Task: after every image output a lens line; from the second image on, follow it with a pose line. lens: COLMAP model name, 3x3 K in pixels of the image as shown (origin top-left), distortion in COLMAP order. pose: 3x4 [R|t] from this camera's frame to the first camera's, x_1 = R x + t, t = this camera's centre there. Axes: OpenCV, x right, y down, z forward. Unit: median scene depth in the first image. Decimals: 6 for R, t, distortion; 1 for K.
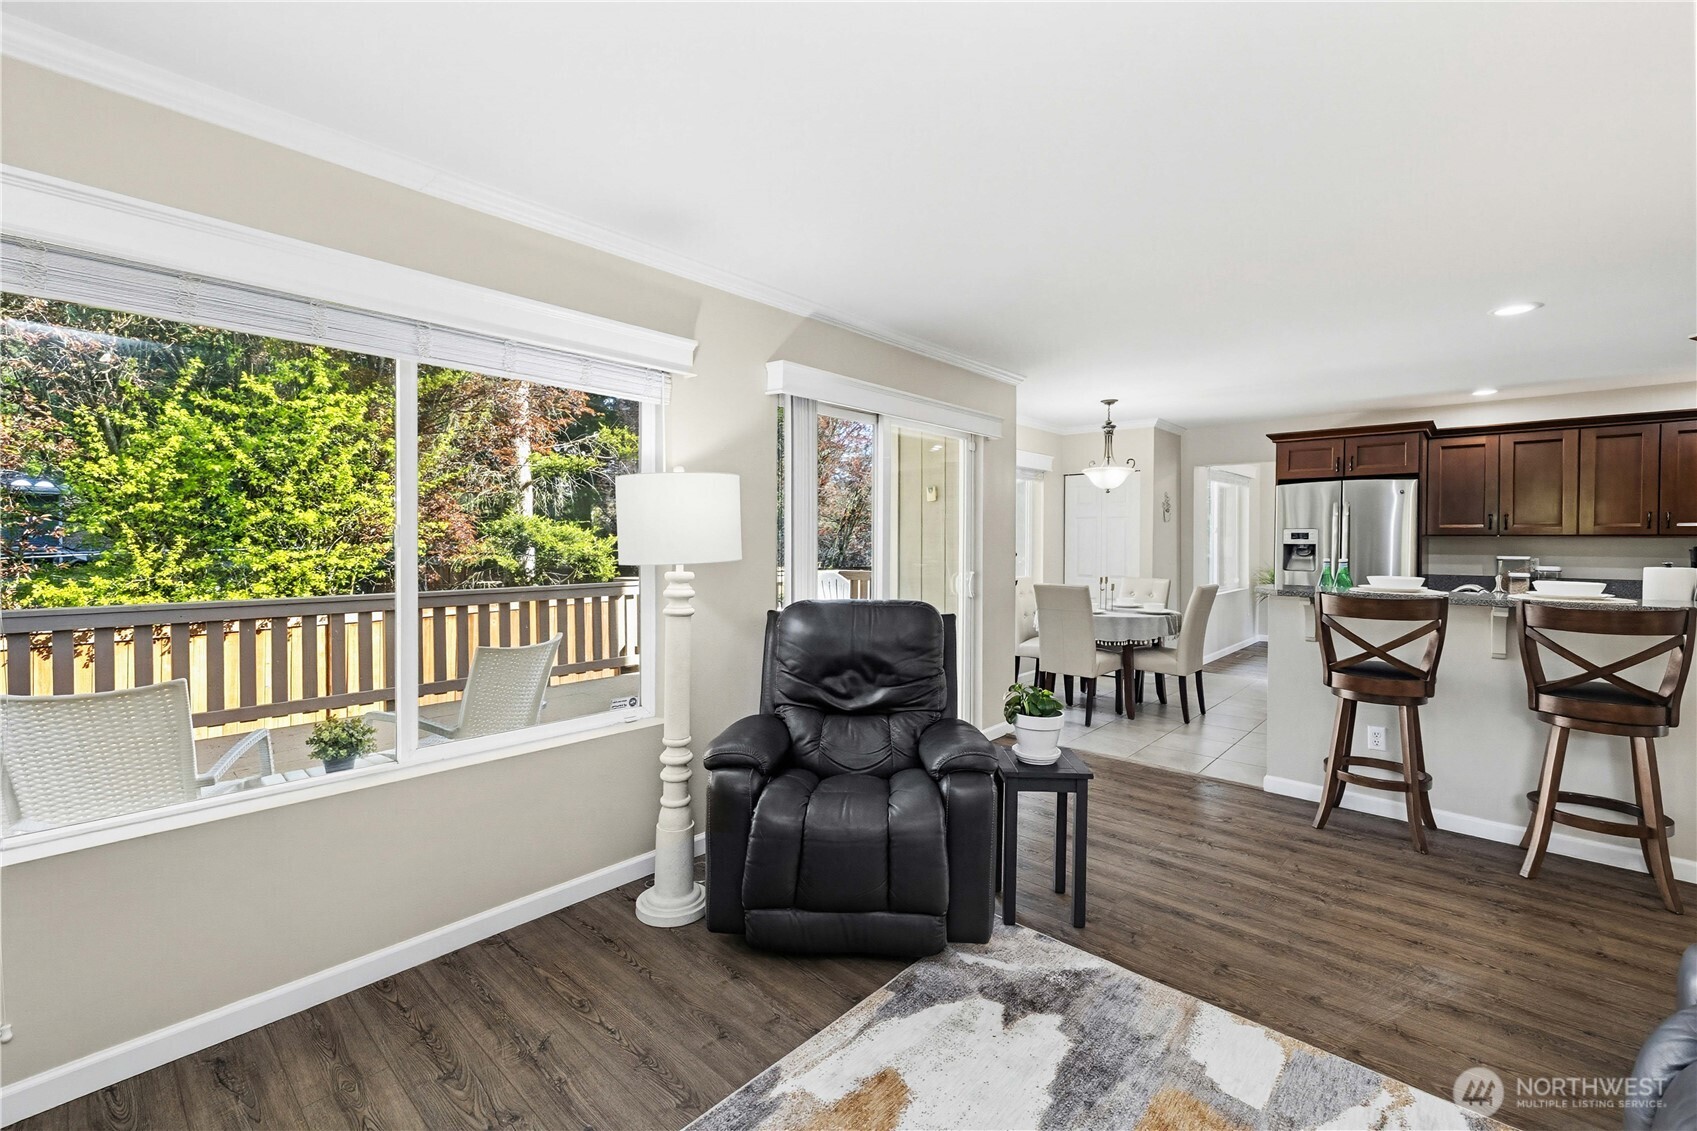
lens RADIAL K [[718.2, 0, 845.3], [0, 718.2, 560.6], [0, 0, 1]] dist [0.003258, 0.001484]
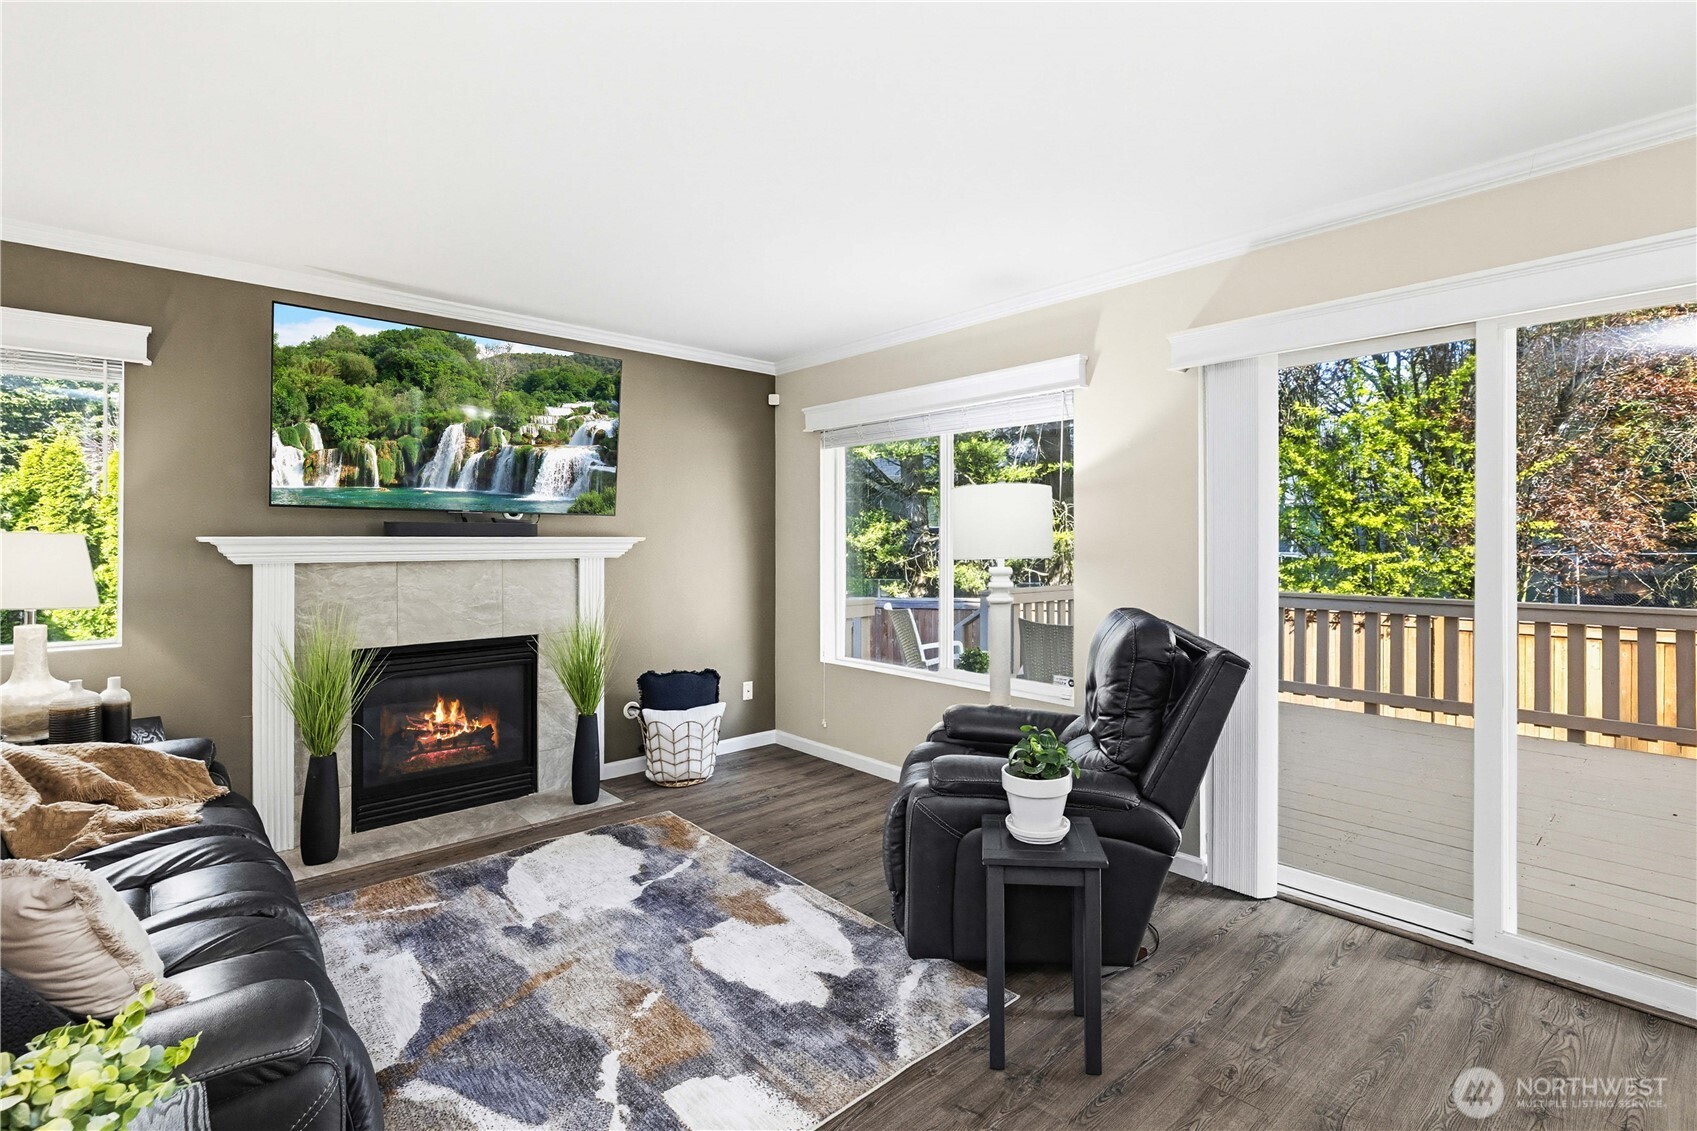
lens RADIAL K [[718.2, 0, 845.2], [0, 718.2, 548.1], [0, 0, 1]] dist [0.003258, 0.001484]
pose [[-0.078045, 0.003879, -0.996942, 0.837637], [-0.025253, 0.999664, 0.005867, -0.014296], [0.996630, 0.025633, -0.077921, 0.701479]]
